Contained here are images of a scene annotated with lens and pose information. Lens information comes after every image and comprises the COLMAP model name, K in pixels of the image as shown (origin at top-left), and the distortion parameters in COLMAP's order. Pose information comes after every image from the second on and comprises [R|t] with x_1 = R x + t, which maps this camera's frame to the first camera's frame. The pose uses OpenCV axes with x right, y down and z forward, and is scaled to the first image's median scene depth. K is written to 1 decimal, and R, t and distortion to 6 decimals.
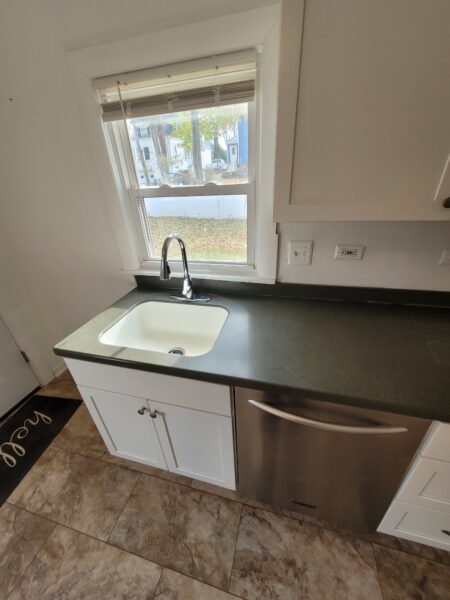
lens RADIAL K [[240.2, 0, 227.6], [0, 240.2, 297.3], [0, 0, 1]] dist [0.002214, 0.000274]
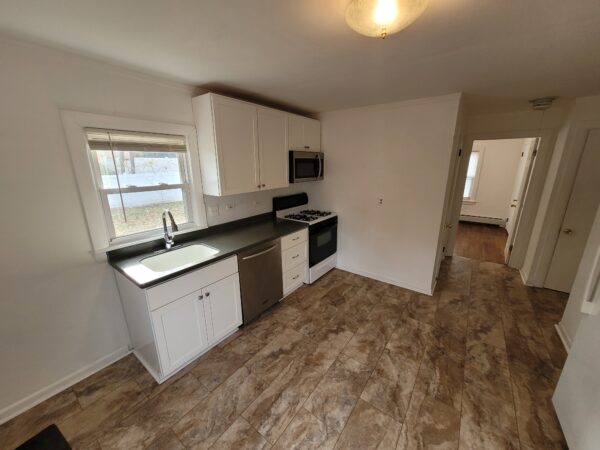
lens RADIAL K [[240.2, 0, 310.5], [0, 240.2, 222.9], [0, 0, 1]] dist [0.002214, 0.000274]
pose [[0.331261, -0.186726, 0.924878, -1.548309], [0.422846, 0.905658, 0.031396, 0.233974], [-0.843485, 0.380680, 0.378966, -0.582040]]
